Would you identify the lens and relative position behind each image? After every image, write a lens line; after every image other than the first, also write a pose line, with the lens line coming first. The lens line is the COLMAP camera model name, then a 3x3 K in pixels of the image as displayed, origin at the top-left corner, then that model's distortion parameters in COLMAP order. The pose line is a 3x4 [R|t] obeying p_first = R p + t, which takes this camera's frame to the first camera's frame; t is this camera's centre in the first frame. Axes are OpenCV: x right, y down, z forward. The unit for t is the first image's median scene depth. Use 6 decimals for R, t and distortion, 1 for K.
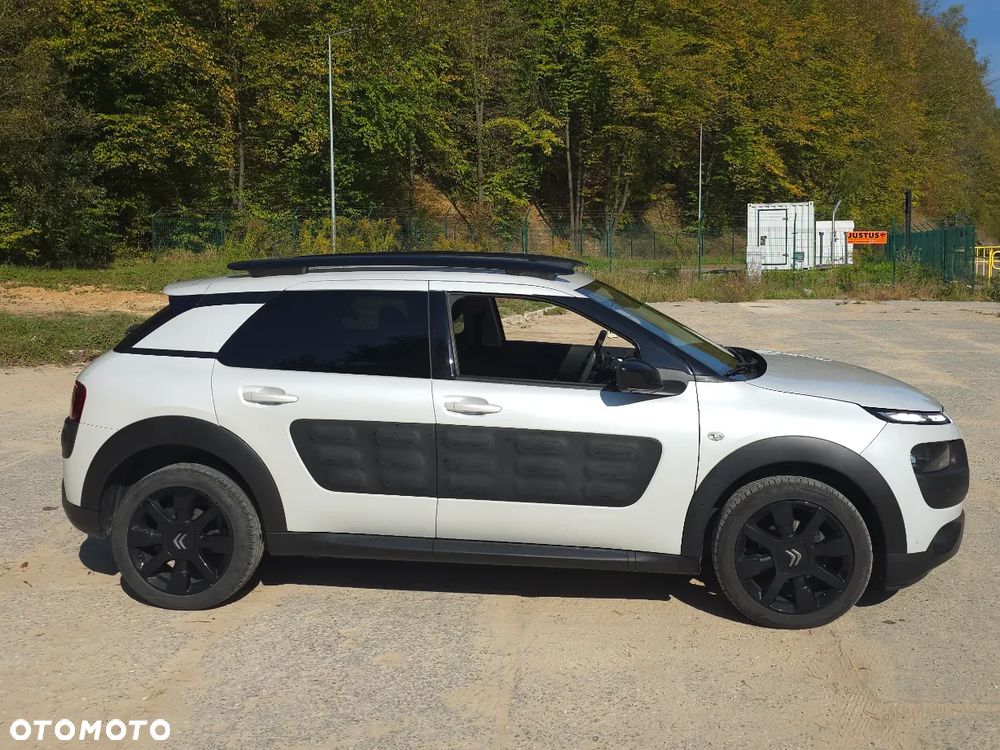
lens RADIAL K [[1100.3, 0, 504.1], [0, 1100.3, 371.3], [0, 0, 1]] dist [0.035211, 0.000000]
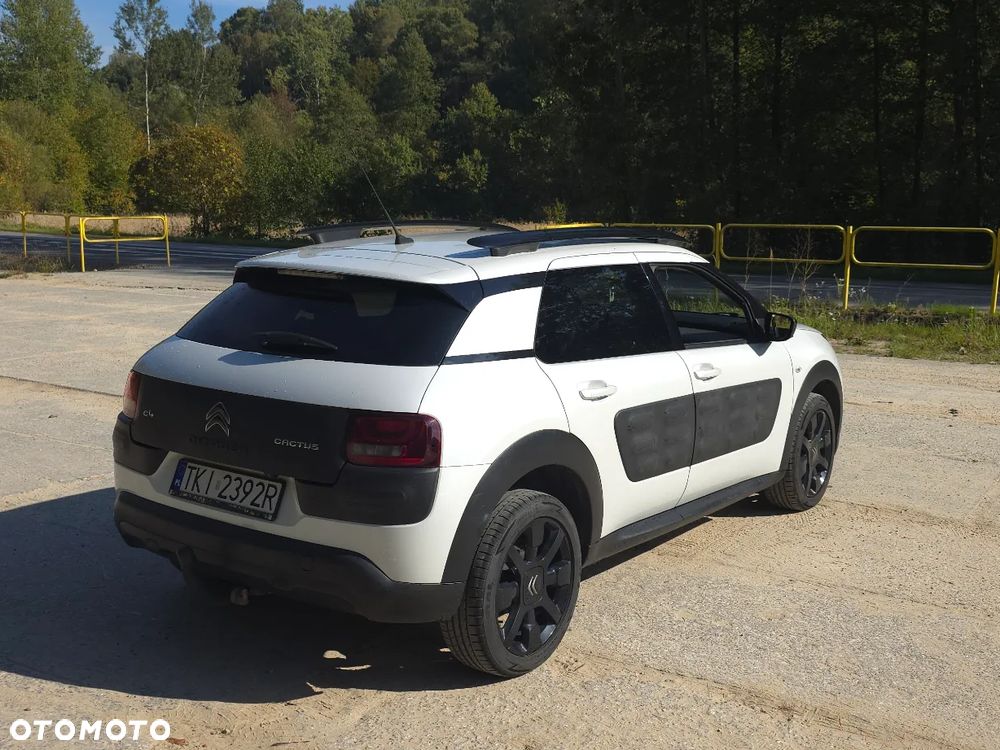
lens RADIAL K [[1111.2, 0, 522.4], [0, 1111.2, 398.7], [0, 0, 1]] dist [0.032651, 0.000000]
pose [[0.476843, -0.144154, 0.867087, -0.221217], [0.088229, 0.989328, 0.115956, -0.017333], [-0.874549, 0.021210, 0.484473, 0.137982]]
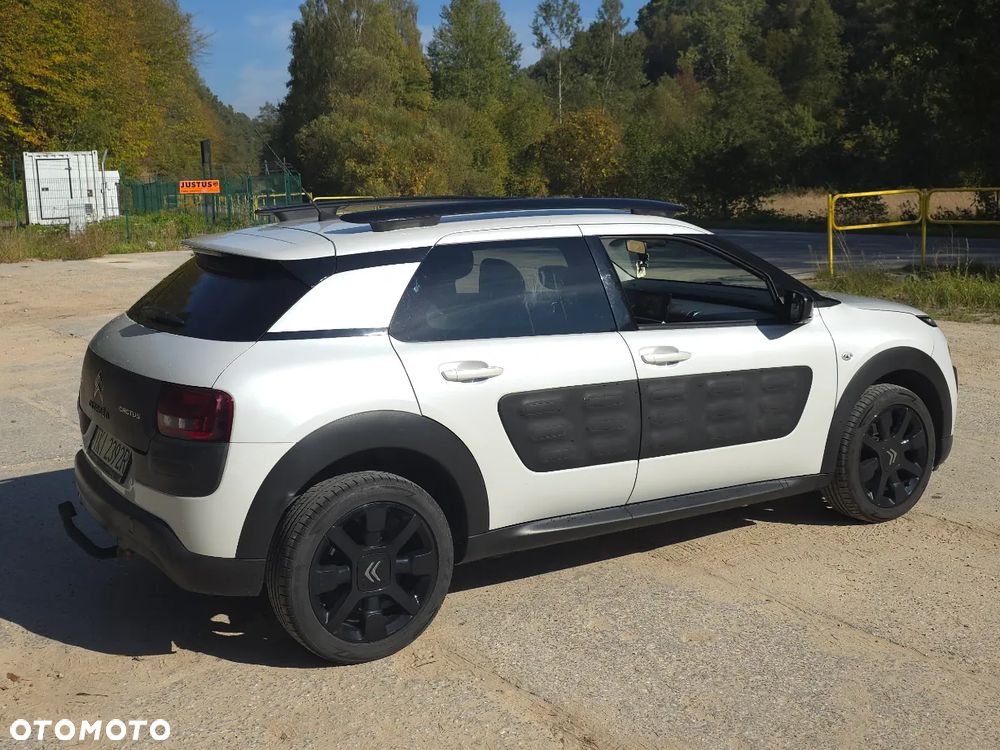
lens RADIAL K [[1100.3, 0, 521.7], [0, 1100.3, 367.6], [0, 0, 1]] dist [0.035211, 0.000000]
pose [[0.791813, -0.118730, 0.599112, -0.147977], [0.094488, 0.992926, 0.071896, -0.008041], [-0.603411, -0.000320, 0.797431, 0.071200]]
